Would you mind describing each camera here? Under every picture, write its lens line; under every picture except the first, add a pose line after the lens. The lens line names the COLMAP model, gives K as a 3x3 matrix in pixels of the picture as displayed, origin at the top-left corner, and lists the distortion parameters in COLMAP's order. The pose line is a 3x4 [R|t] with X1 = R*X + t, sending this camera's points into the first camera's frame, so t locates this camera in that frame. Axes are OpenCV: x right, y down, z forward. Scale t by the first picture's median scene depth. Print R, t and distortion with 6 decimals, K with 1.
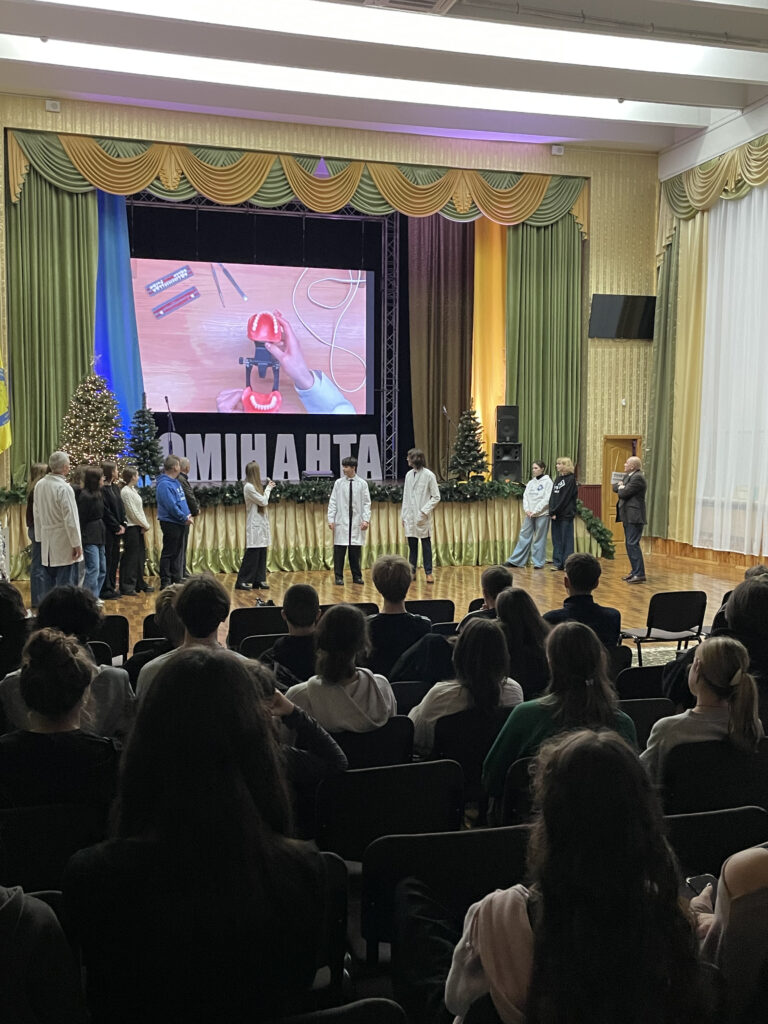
lens RADIAL K [[1077.8, 0, 384.0], [0, 1077.8, 512.0], [0, 0, 1]] dist [0.098751, 0.014292]
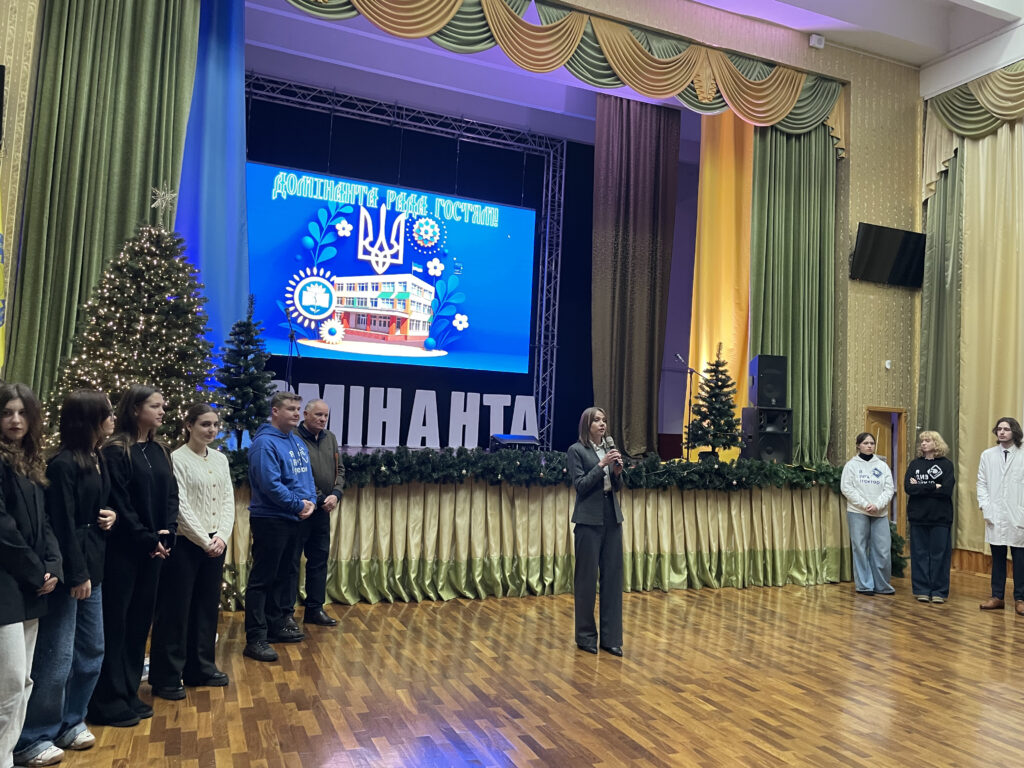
lens RADIAL K [[769.1, 0, 507.8], [0, 769.1, 372.2], [0, 0, 1]] dist [0.038526, -0.008027]
pose [[0.992485, 0.050768, 0.111337, -0.114658], [-0.035335, 0.990017, -0.136447, -0.011541], [-0.117153, 0.131488, 0.984371, 0.515258]]
